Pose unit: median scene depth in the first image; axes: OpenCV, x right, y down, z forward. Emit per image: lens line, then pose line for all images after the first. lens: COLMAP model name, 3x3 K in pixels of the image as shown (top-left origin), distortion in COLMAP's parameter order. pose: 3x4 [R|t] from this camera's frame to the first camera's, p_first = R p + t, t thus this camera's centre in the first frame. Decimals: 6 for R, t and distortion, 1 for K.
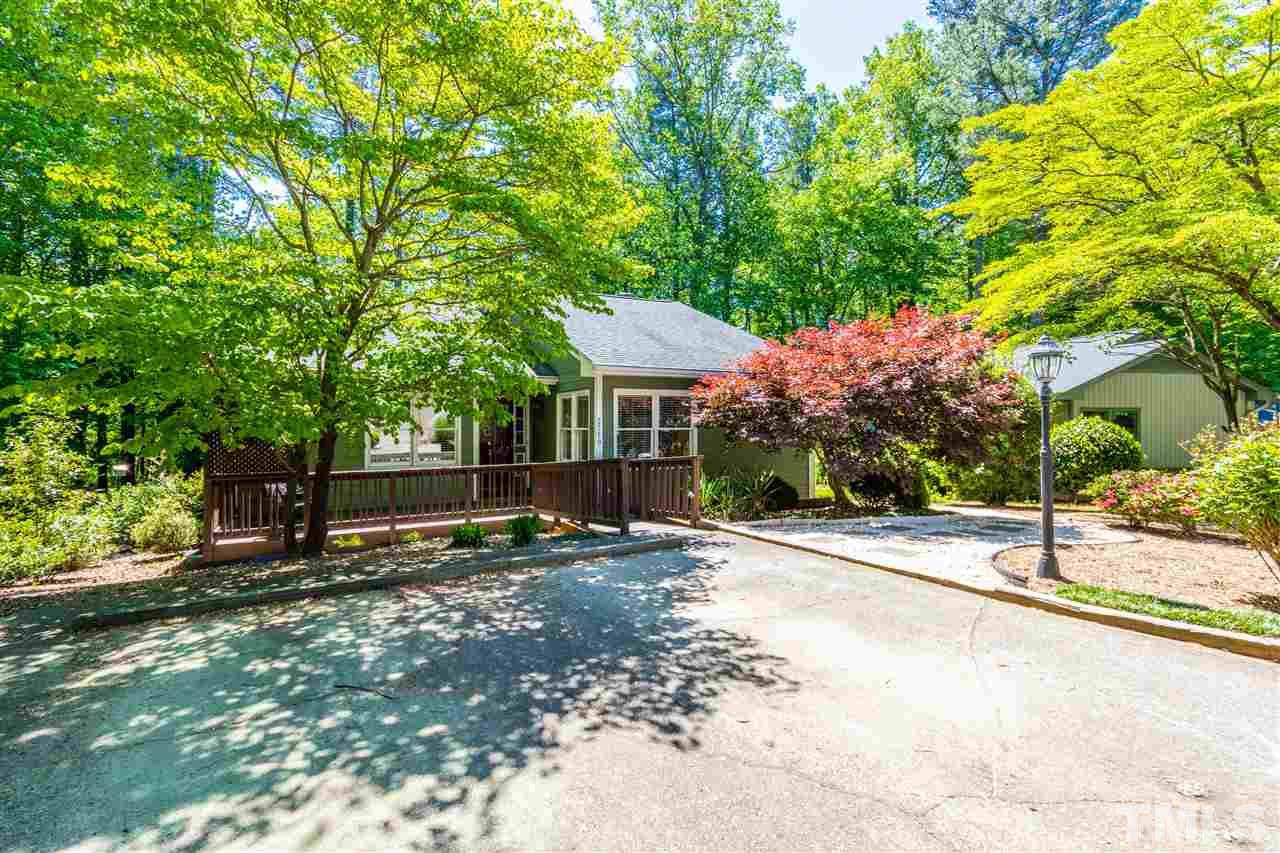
lens RADIAL K [[588.5, 0, 641.2], [0, 588.5, 425.7], [0, 0, 1]] dist [0.001168, -0.002305]
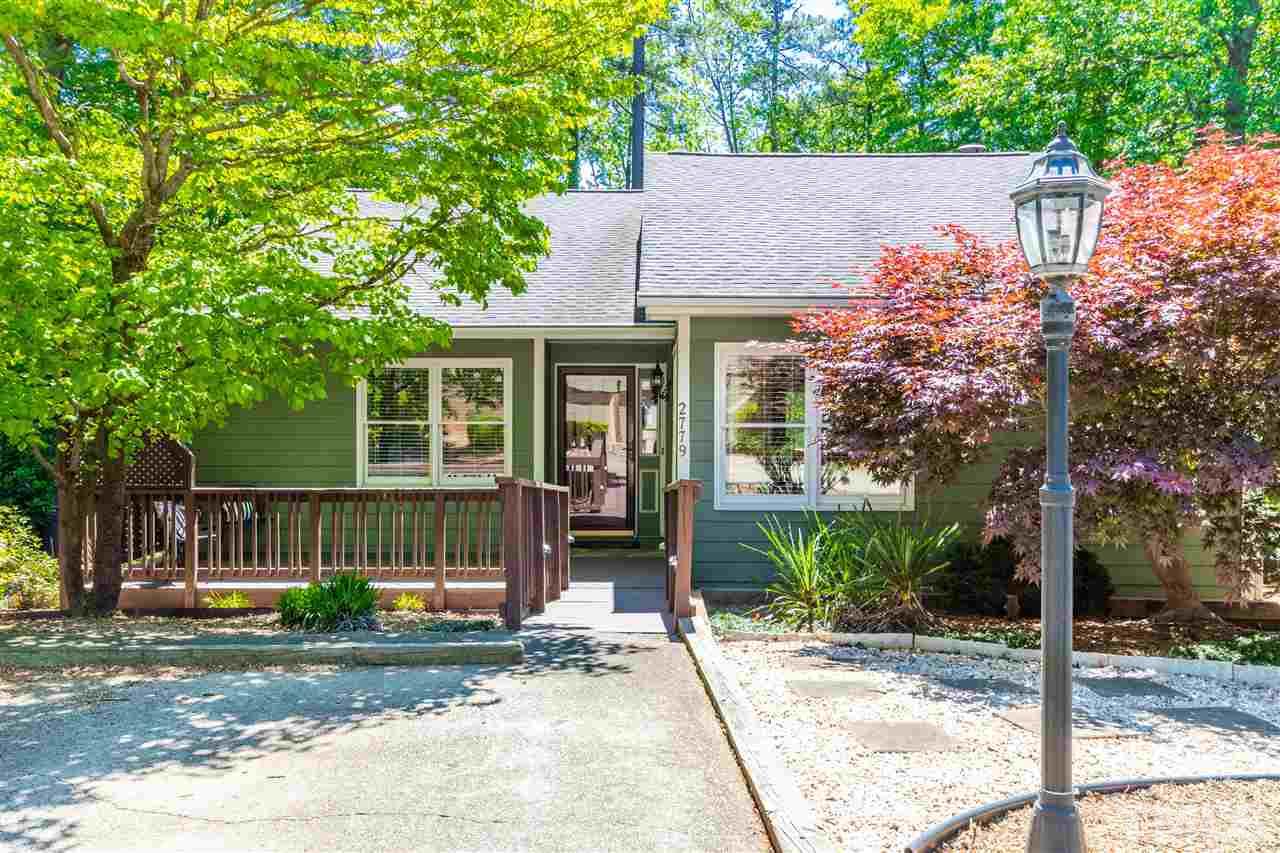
lens RADIAL K [[1102.2, 0, 640.3], [0, 1102.2, 426.5], [0, 0, 1]] dist [0.007875, 0.010549]
pose [[0.857381, 0.003842, -0.514668, 0.829650], [-0.002780, 0.999992, 0.002834, 0.009815], [0.514675, -0.000999, 0.857385, 0.370737]]
